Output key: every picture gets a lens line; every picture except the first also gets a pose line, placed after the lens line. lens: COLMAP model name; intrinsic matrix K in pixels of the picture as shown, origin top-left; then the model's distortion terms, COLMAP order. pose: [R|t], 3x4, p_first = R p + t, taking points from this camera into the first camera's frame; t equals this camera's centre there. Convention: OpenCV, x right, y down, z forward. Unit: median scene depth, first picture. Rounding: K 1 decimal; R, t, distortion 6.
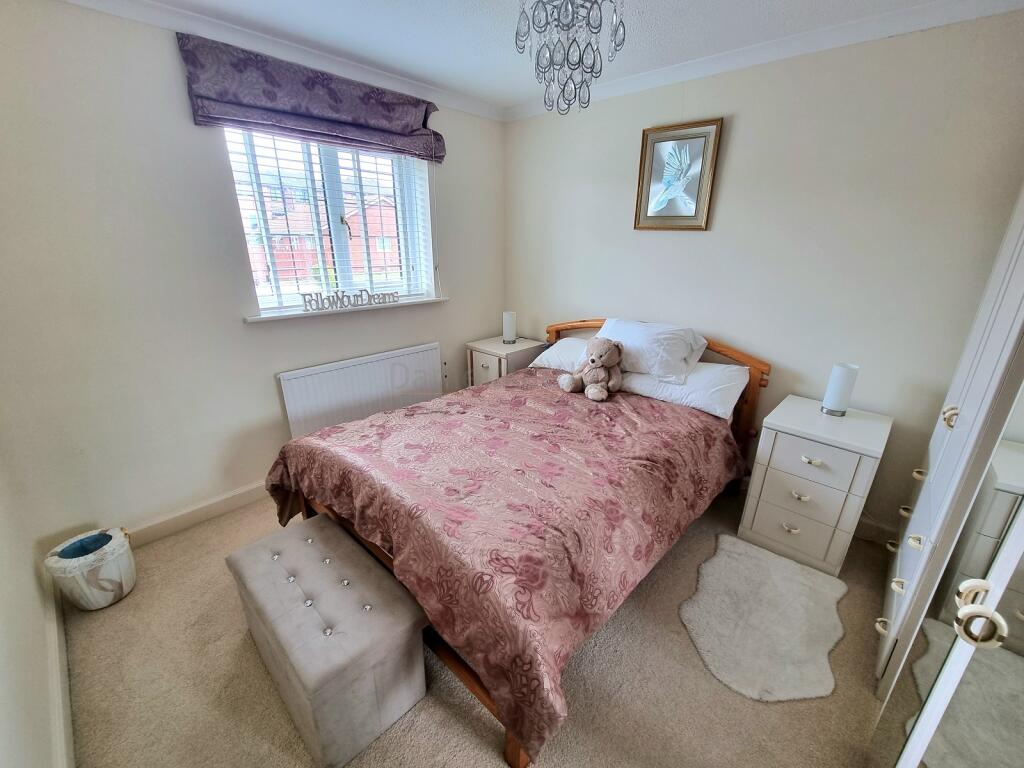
lens RADIAL K [[420.0, 0, 512.3], [0, 420.0, 387.7], [0, 0, 1]] dist [-0.001299, -0.000911]
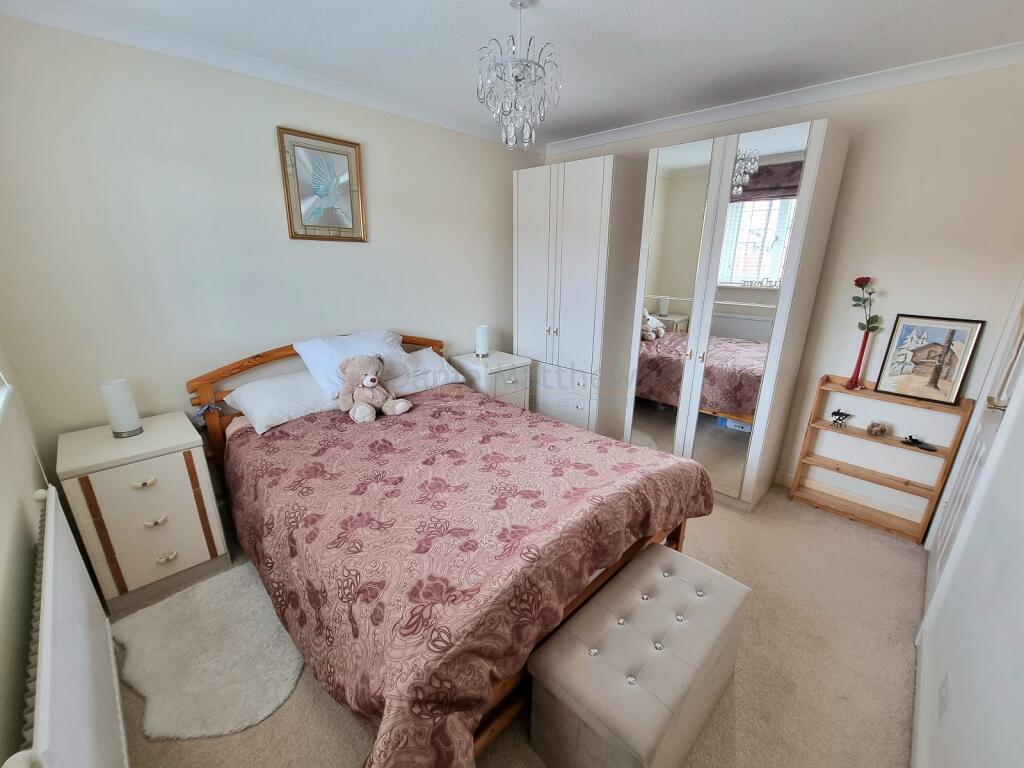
lens RADIAL K [[420.0, 0, 512.6], [0, 420.0, 386.3], [0, 0, 1]] dist [-0.001299, -0.000911]
pose [[0.025638, -0.300863, 0.953323, -0.761698], [0.324695, 0.904438, 0.276703, -0.228544], [-0.945471, 0.302445, 0.120877, 0.663461]]
